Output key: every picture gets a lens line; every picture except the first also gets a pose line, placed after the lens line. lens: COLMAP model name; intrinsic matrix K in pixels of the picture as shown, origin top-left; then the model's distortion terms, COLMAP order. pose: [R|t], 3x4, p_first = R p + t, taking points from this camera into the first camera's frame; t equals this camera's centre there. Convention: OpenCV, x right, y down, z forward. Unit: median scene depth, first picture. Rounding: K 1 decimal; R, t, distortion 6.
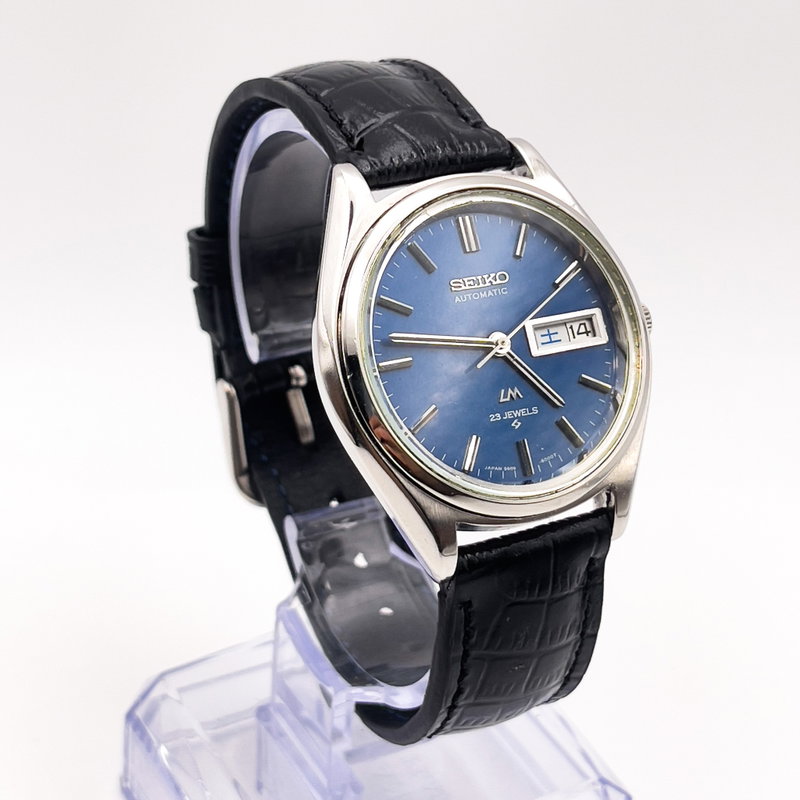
lens RADIAL K [[1888.3, 0, 400.0], [0, 1888.3, 400.0], [0, 0, 1]] dist [0.475811, -0.032607]
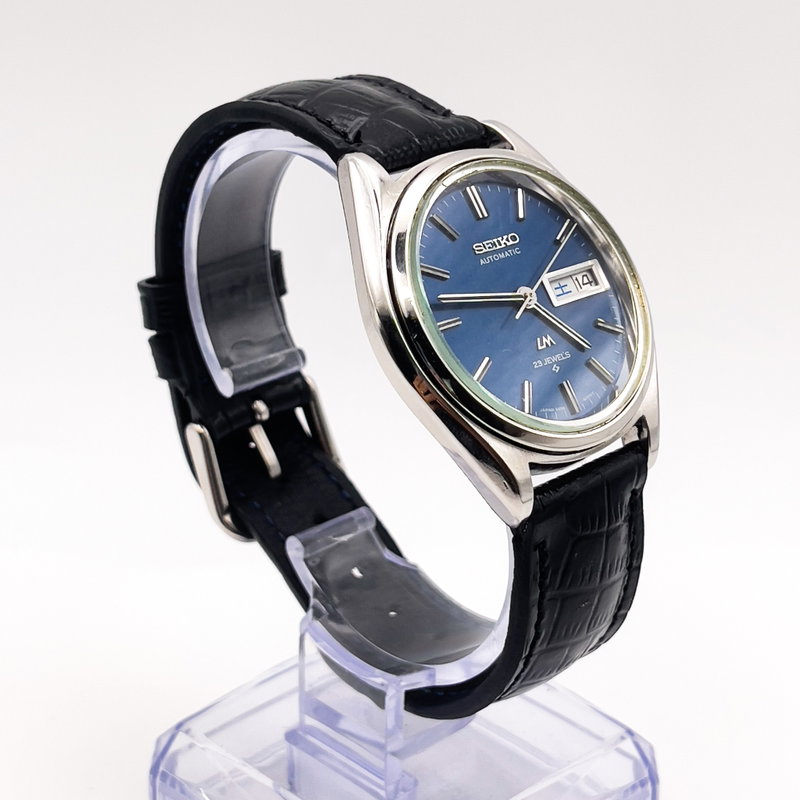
lens RADIAL K [[1888.3, 0, 400.0], [0, 1888.3, 400.0], [0, 0, 1]] dist [0.475811, -0.032607]
pose [[0.964074, -0.157422, 0.213962, -0.245265], [0.179011, 0.980128, -0.085461, 0.102018], [-0.196257, 0.120693, 0.973096, -0.015737]]
